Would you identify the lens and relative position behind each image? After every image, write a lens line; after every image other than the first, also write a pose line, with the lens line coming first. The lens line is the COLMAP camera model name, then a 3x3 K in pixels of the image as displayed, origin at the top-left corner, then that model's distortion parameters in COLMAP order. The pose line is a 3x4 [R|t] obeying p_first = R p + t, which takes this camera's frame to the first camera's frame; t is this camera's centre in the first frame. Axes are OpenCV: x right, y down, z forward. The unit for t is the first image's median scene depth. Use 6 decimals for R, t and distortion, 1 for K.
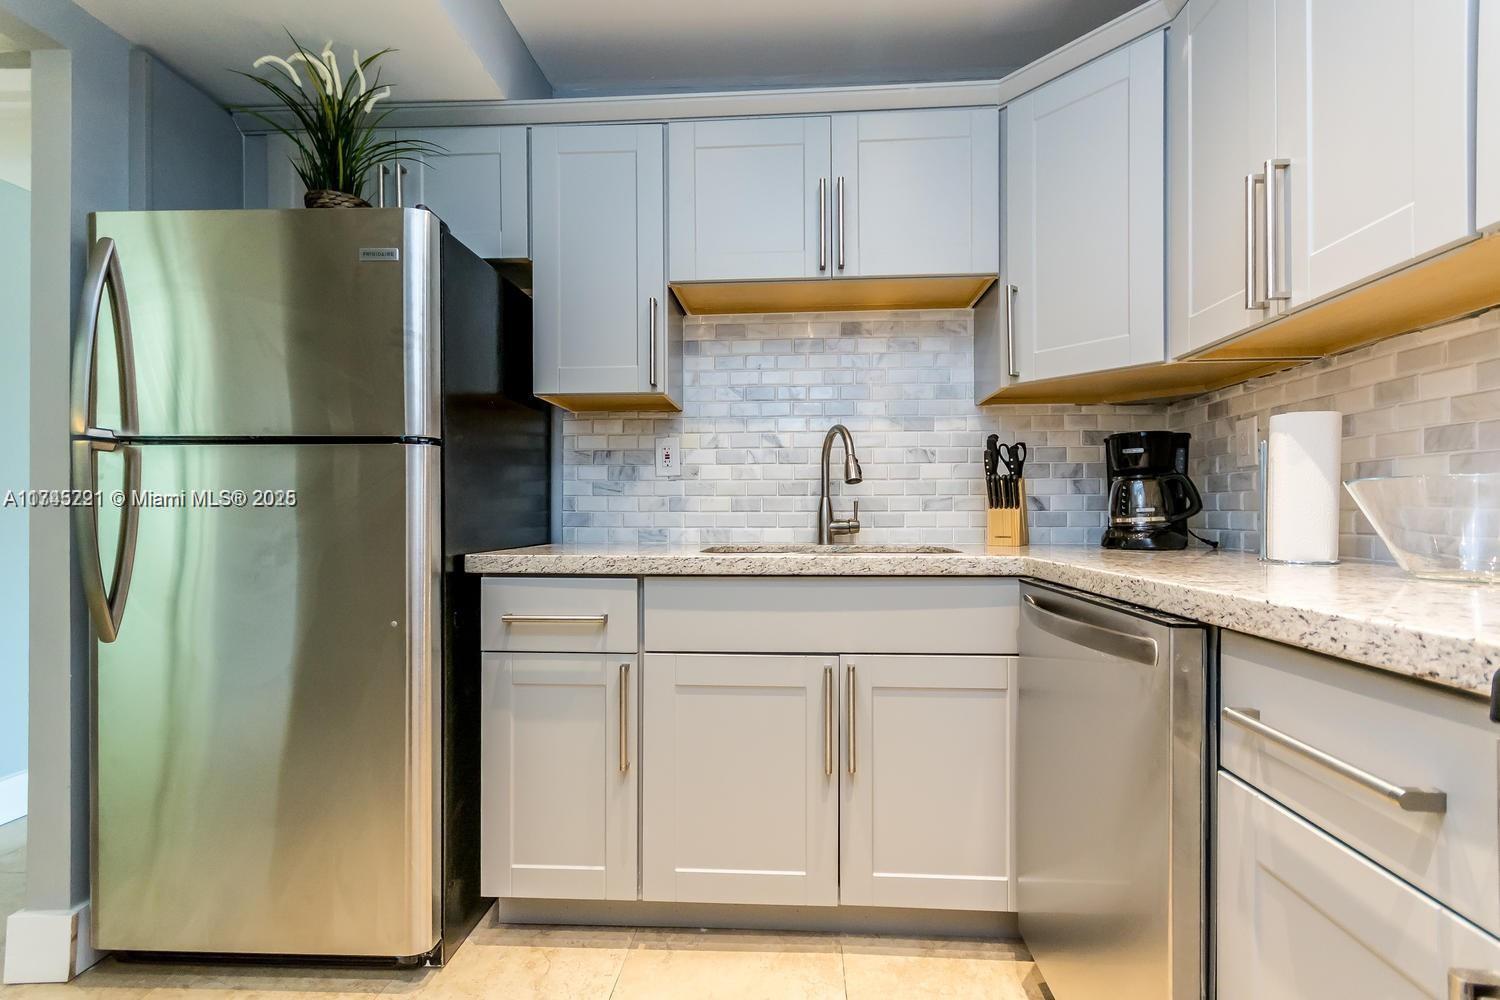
lens RADIAL K [[664.2, 0, 771.4], [0, 664.2, 509.3], [0, 0, 1]] dist [0.000196, -0.001327]
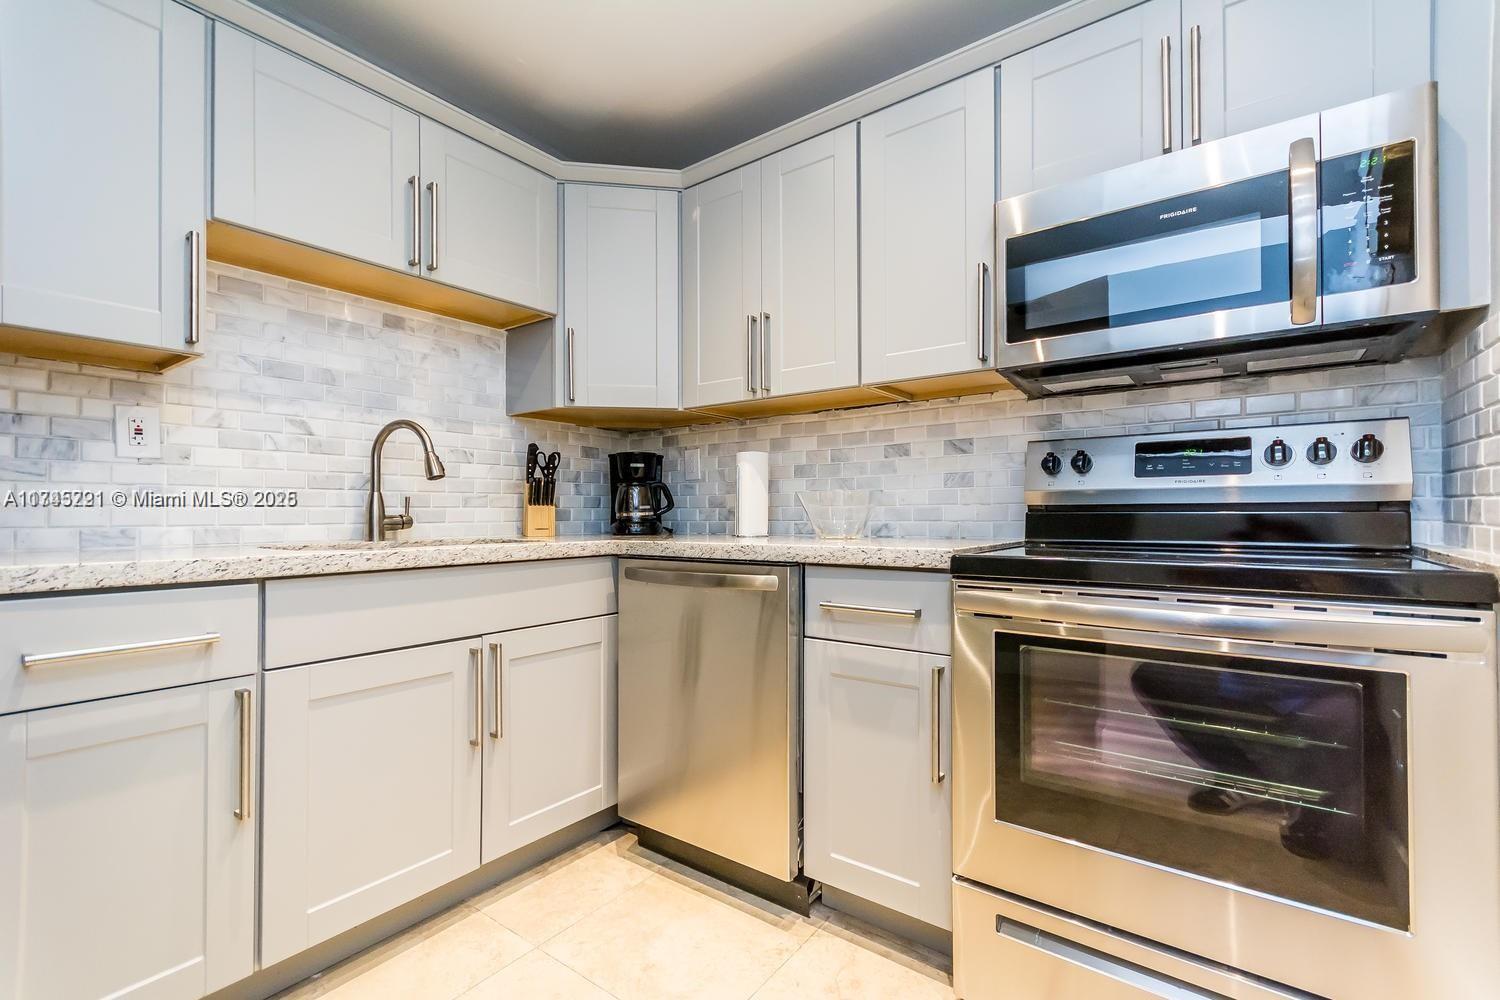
lens RADIAL K [[638.6, 0, 748.0], [0, 638.6, 507.5], [0, 0, 1]] dist [-0.000953, -0.000912]
pose [[0.563126, 0.008100, 0.826332, -0.405753], [-0.002826, 0.999965, -0.007876, 0.010855], [-0.826366, 0.002100, 0.563129, 0.035052]]
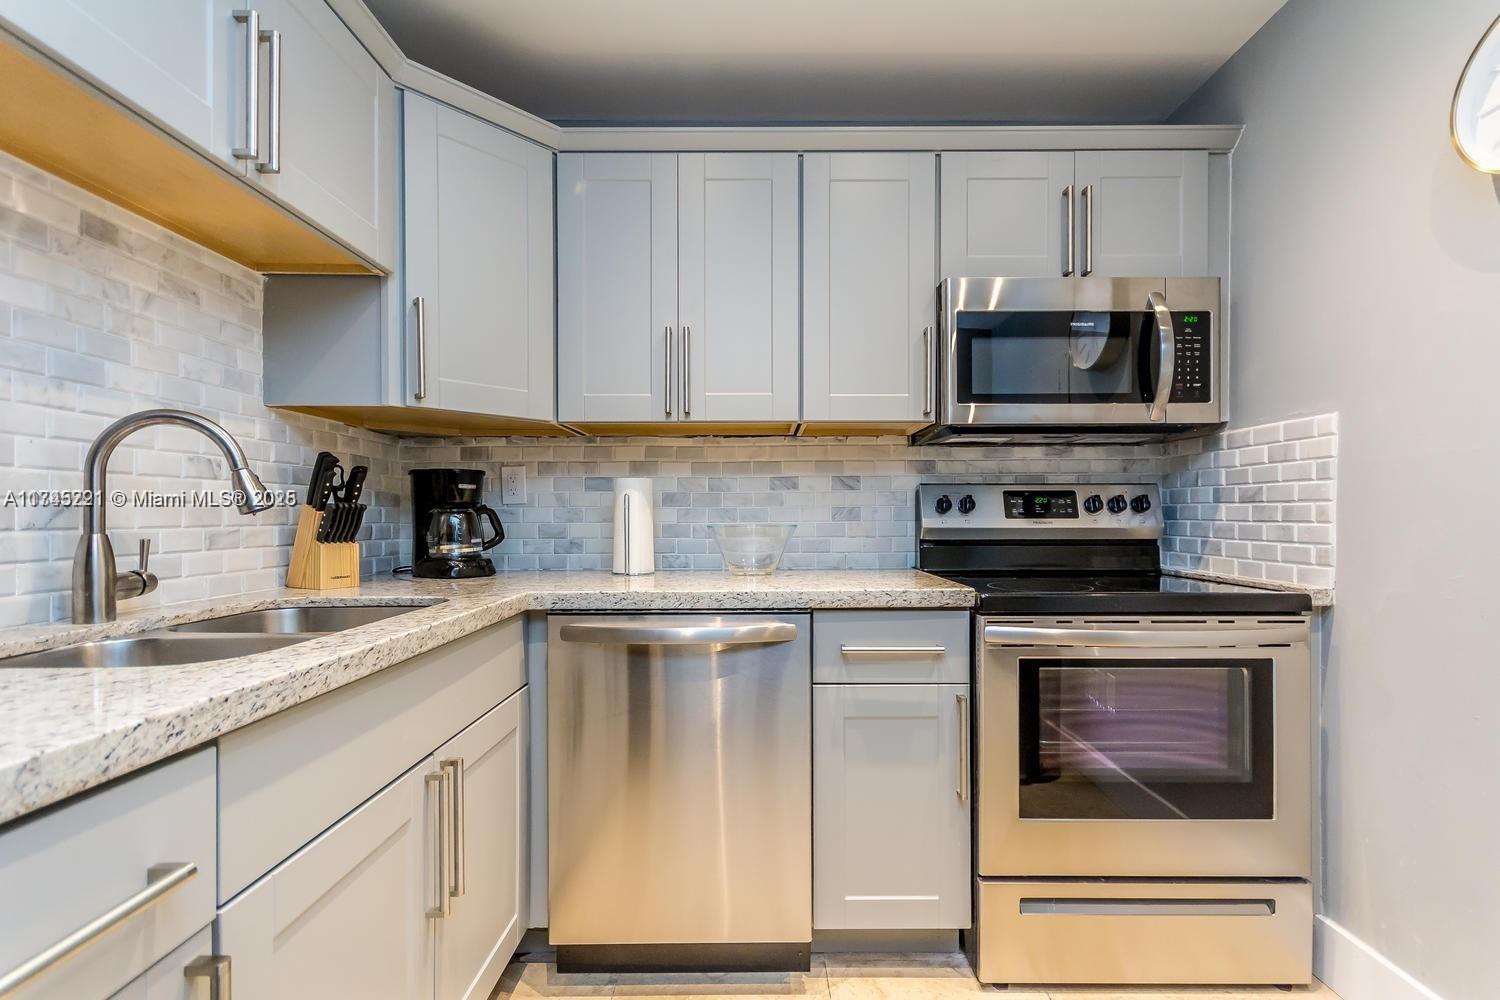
lens RADIAL K [[664.2, 0, 746.1], [0, 664.2, 518.7], [0, 0, 1]] dist [0.000196, -0.001327]
pose [[-0.031634, -0.000966, 0.999499, -0.504244], [-0.002203, 0.999997, 0.000897, -0.034143], [-0.999497, -0.002174, -0.031636, 0.526042]]
